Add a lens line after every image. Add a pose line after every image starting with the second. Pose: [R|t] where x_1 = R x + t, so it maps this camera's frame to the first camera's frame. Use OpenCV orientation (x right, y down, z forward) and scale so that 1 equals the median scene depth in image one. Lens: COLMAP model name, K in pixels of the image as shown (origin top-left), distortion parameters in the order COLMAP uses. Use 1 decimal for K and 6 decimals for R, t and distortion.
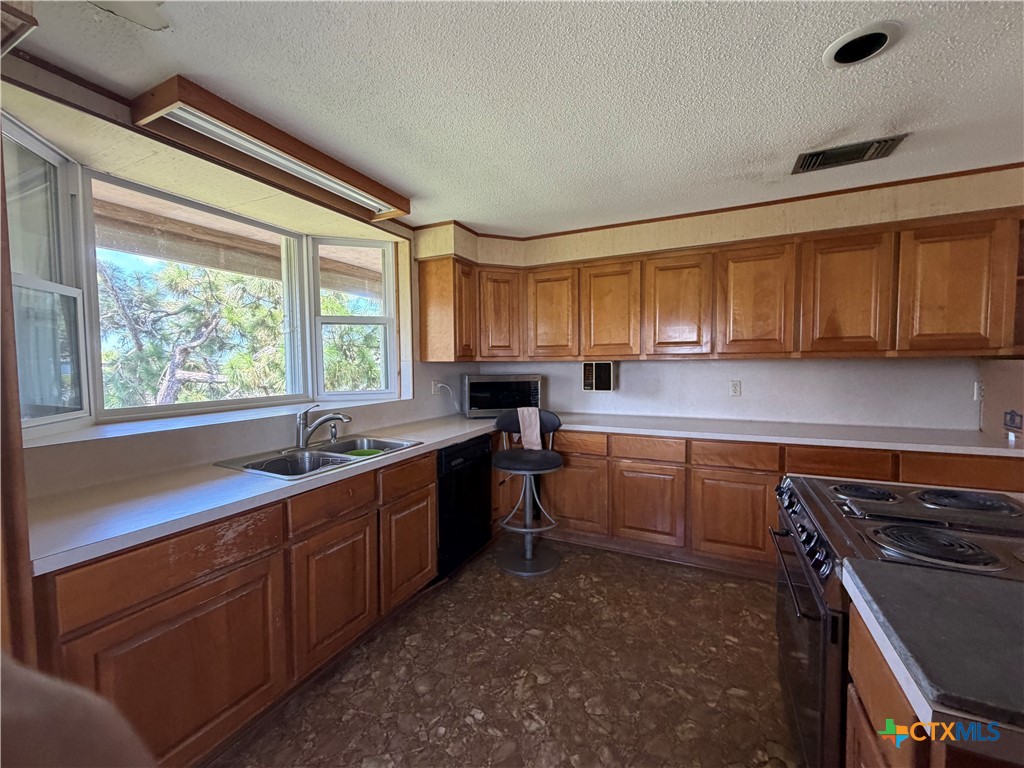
lens RADIAL K [[408.9, 0, 516.3], [0, 408.9, 384.5], [0, 0, 1]] dist [0.002870, -0.000215]
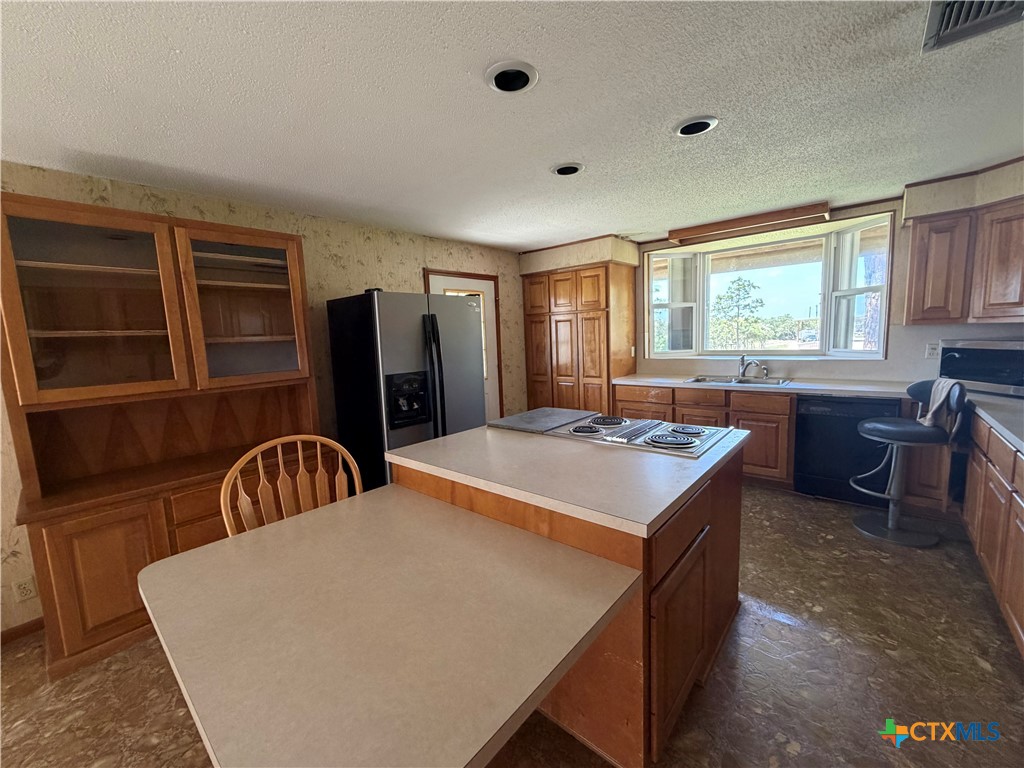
lens RADIAL K [[408.9, 0, 505.6], [0, 408.9, 382.6], [0, 0, 1]] dist [0.002870, -0.000215]
pose [[-0.264416, 0.132801, -0.955221, 1.365462], [-0.000621, 0.990450, 0.137871, -0.068567], [0.964408, 0.037048, -0.261809, 0.408145]]
